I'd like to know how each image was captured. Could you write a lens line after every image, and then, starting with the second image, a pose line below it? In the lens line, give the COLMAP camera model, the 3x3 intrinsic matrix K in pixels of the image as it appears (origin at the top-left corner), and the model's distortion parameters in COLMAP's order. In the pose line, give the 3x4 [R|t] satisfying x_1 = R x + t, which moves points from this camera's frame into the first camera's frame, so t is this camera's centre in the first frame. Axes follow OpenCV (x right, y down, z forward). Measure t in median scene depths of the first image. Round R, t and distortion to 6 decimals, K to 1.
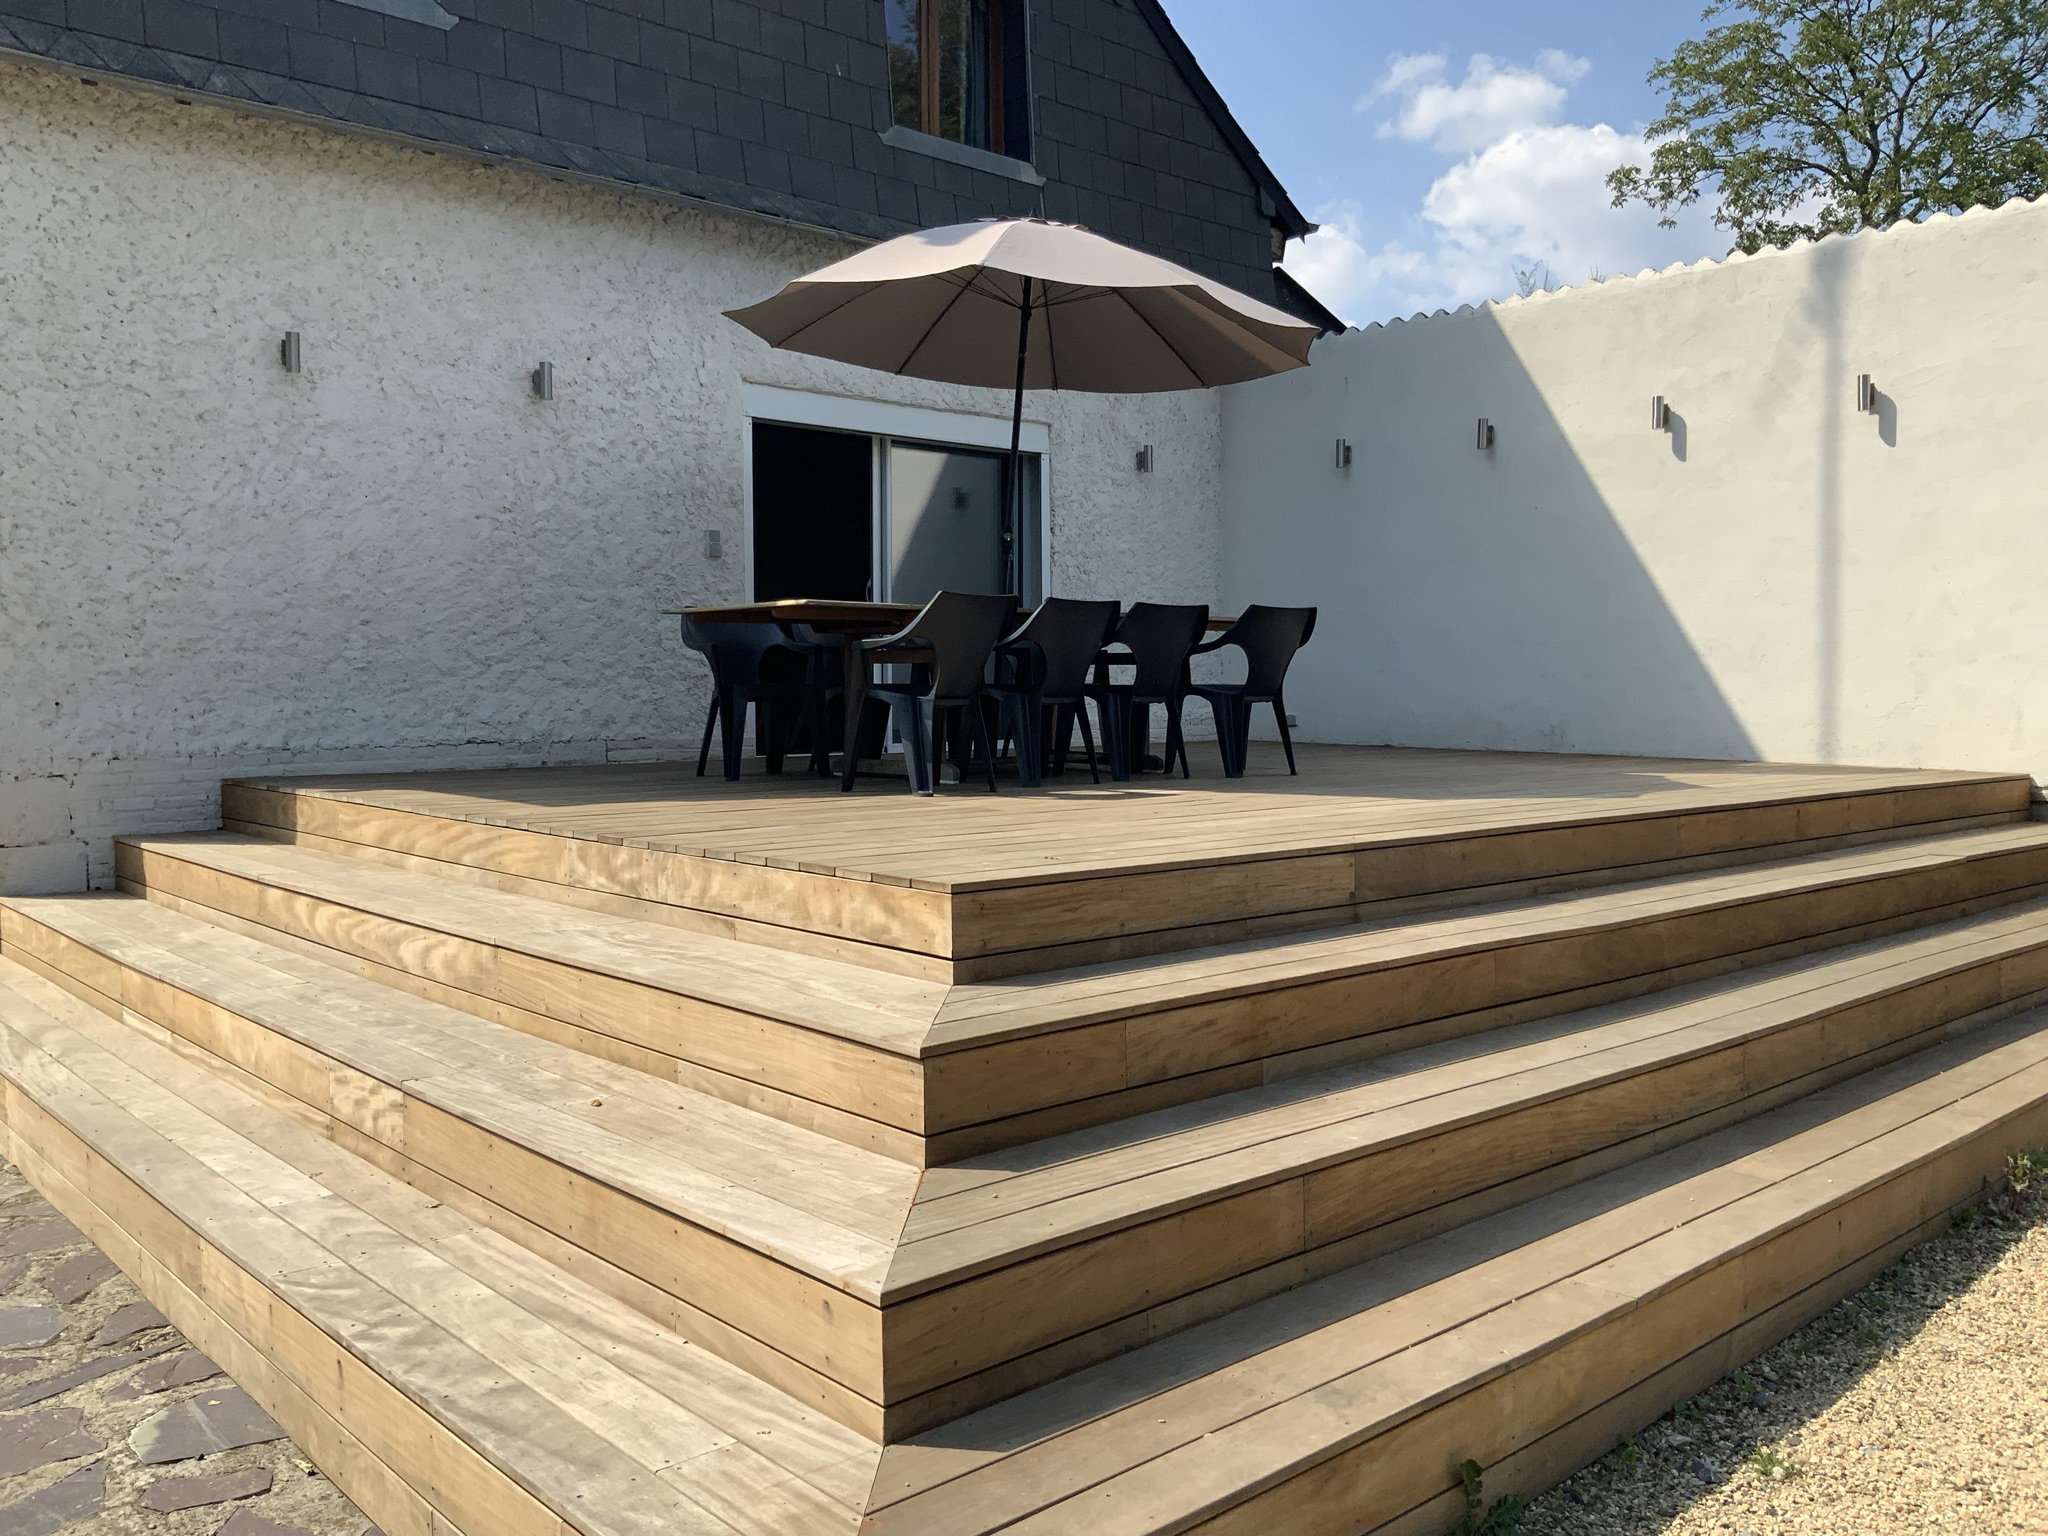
lens RADIAL K [[1730.2, 0, 1023.7], [0, 1730.2, 770.1], [0, 0, 1]] dist [0.021081, -0.010519]
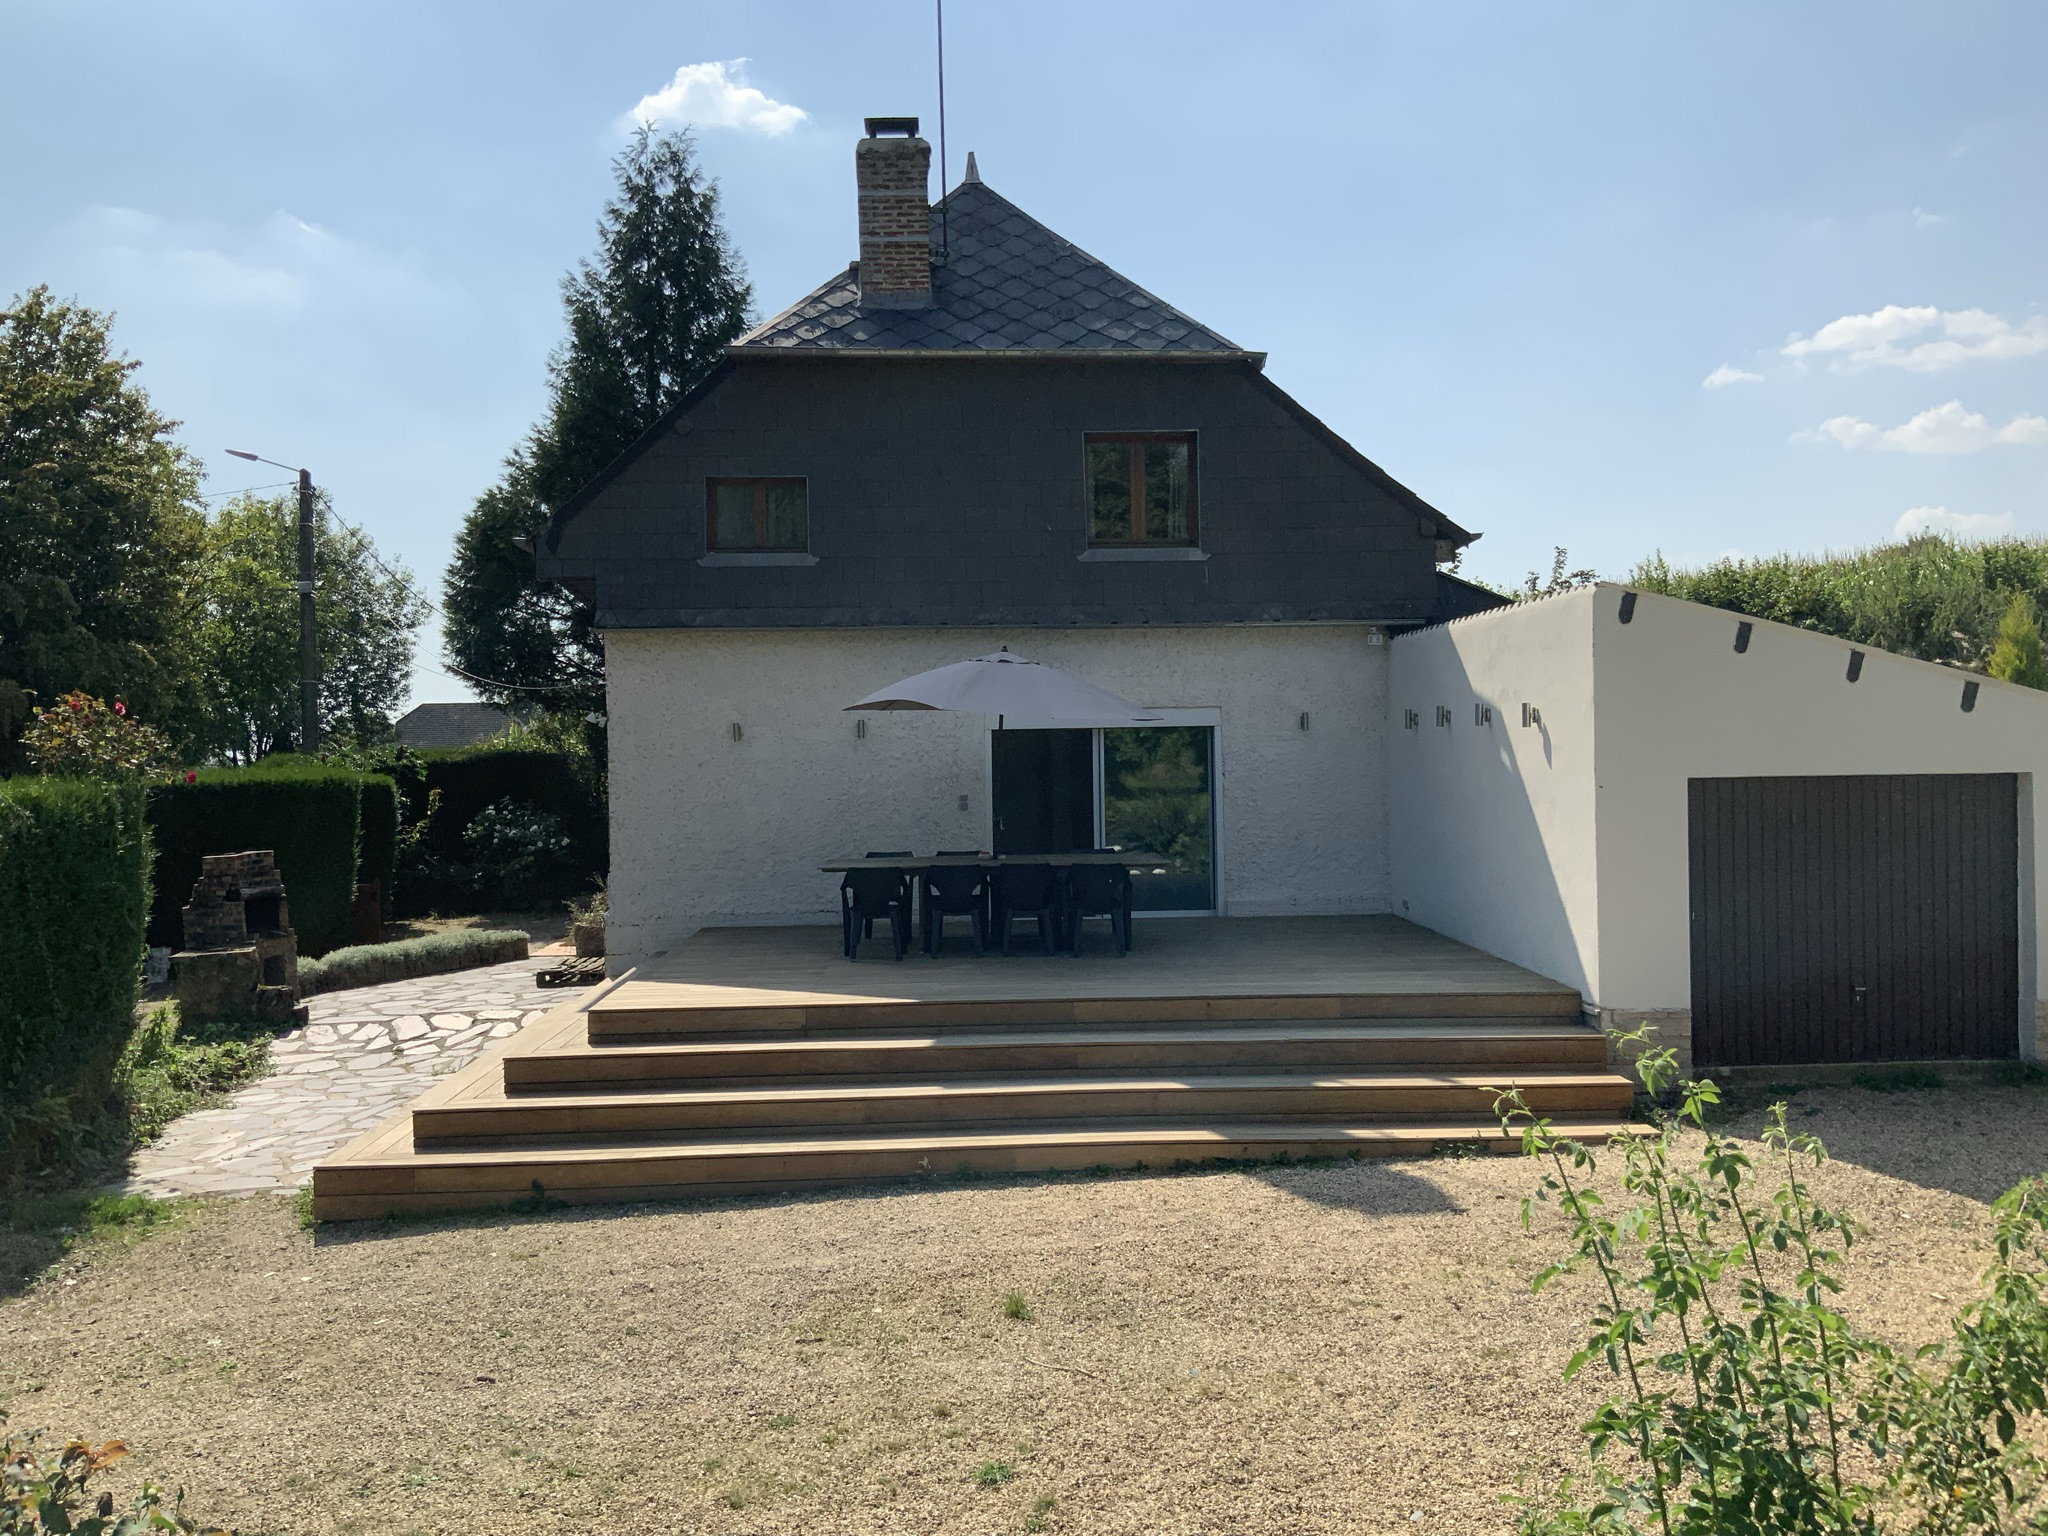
lens RADIAL K [[1730.2, 0, 1024.3], [0, 1730.2, 766.2], [0, 0, 1]] dist [0.021081, -0.010519]
pose [[0.783983, -0.003625, -0.620772, 1.095602], [-0.016116, 0.999527, -0.026190, -0.133334], [0.620573, 0.030537, 0.783554, -0.429716]]
